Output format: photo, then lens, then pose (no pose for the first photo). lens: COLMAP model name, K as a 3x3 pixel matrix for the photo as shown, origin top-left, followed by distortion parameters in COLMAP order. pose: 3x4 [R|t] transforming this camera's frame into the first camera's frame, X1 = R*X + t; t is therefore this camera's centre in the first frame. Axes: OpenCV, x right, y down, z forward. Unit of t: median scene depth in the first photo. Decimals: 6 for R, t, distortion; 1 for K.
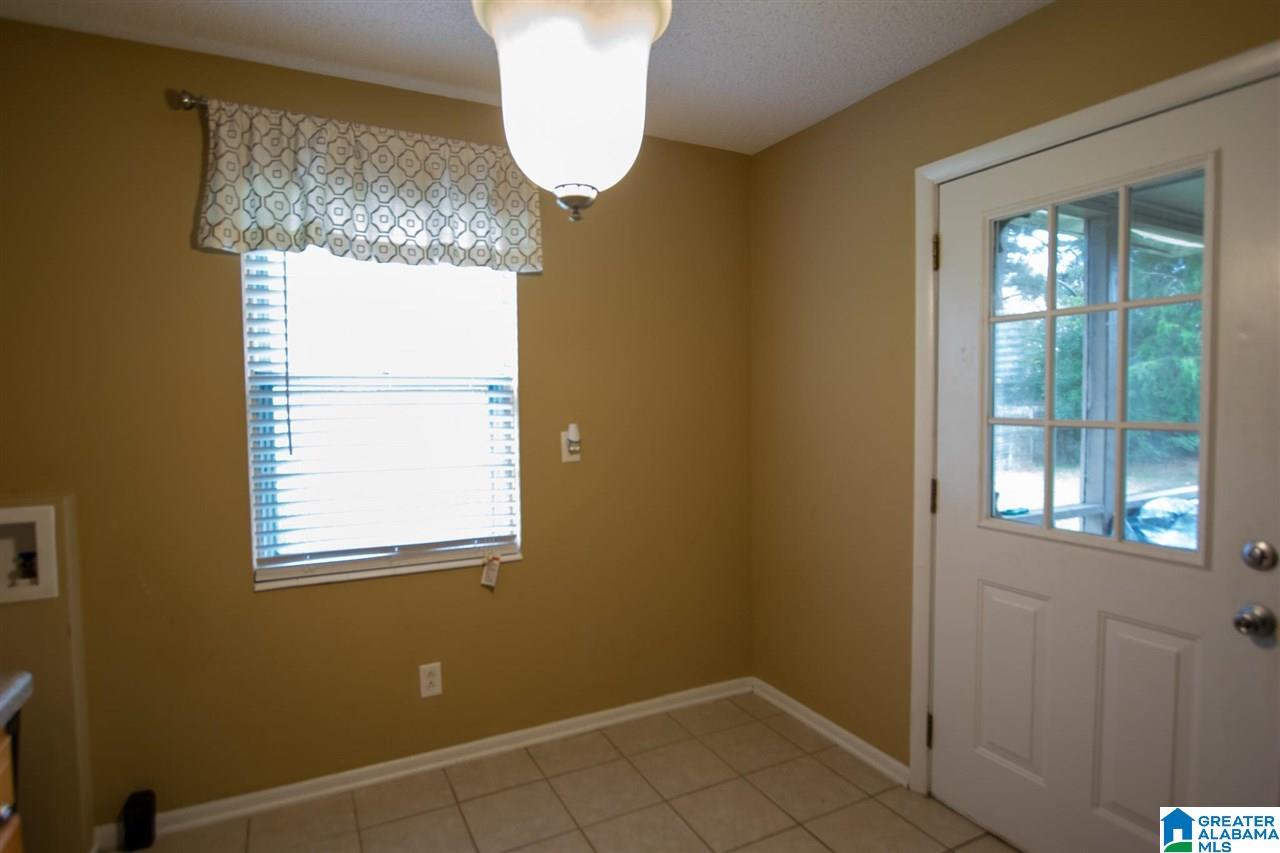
lens RADIAL K [[677.3, 0, 640.9], [0, 677.3, 423.2], [0, 0, 1]] dist [-0.018345, 0.000338]
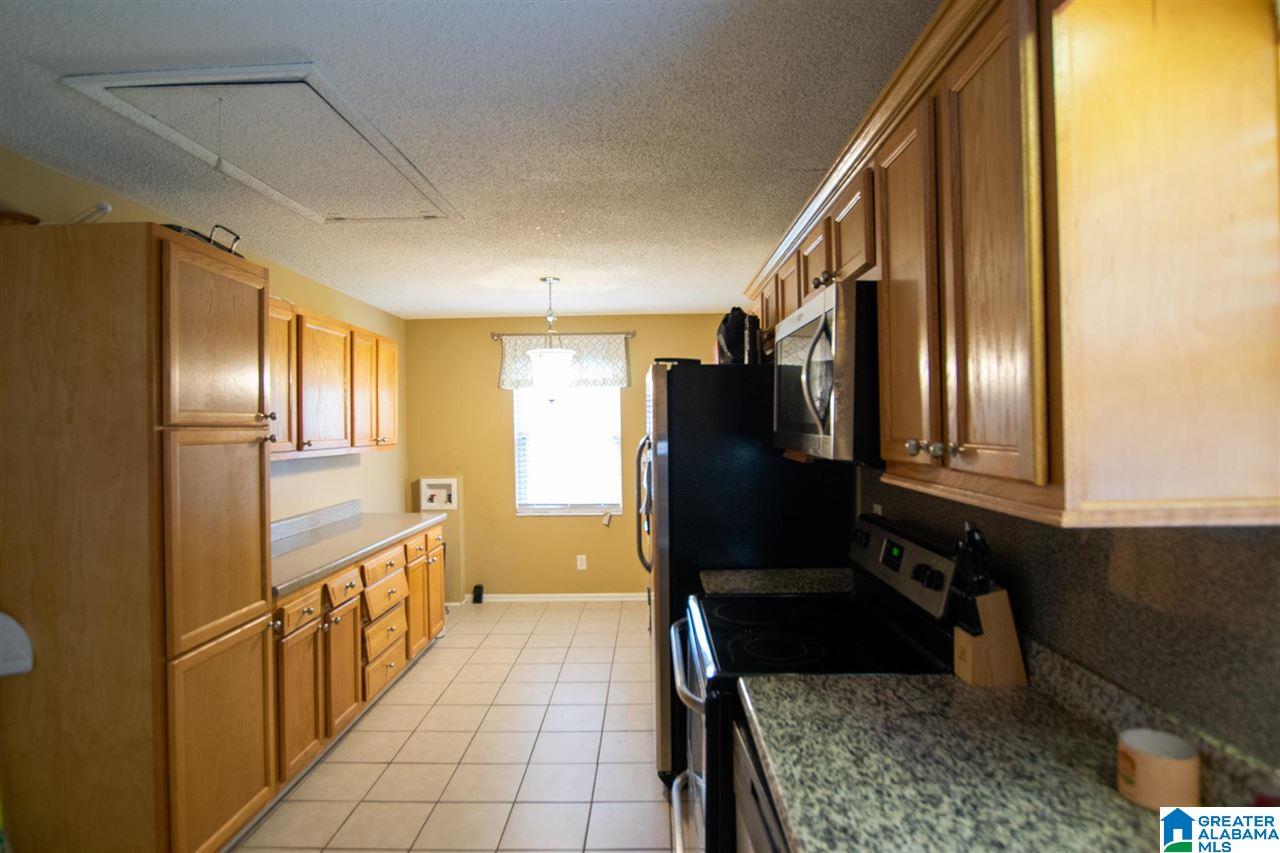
lens RADIAL K [[677.3, 0, 637.6], [0, 677.3, 424.9], [0, 0, 1]] dist [-0.018345, 0.000338]
pose [[0.882863, -0.006674, -0.469583, 1.145249], [-0.011679, 0.999278, -0.036161, -0.015659], [0.469485, 0.037410, 0.882147, -1.182089]]
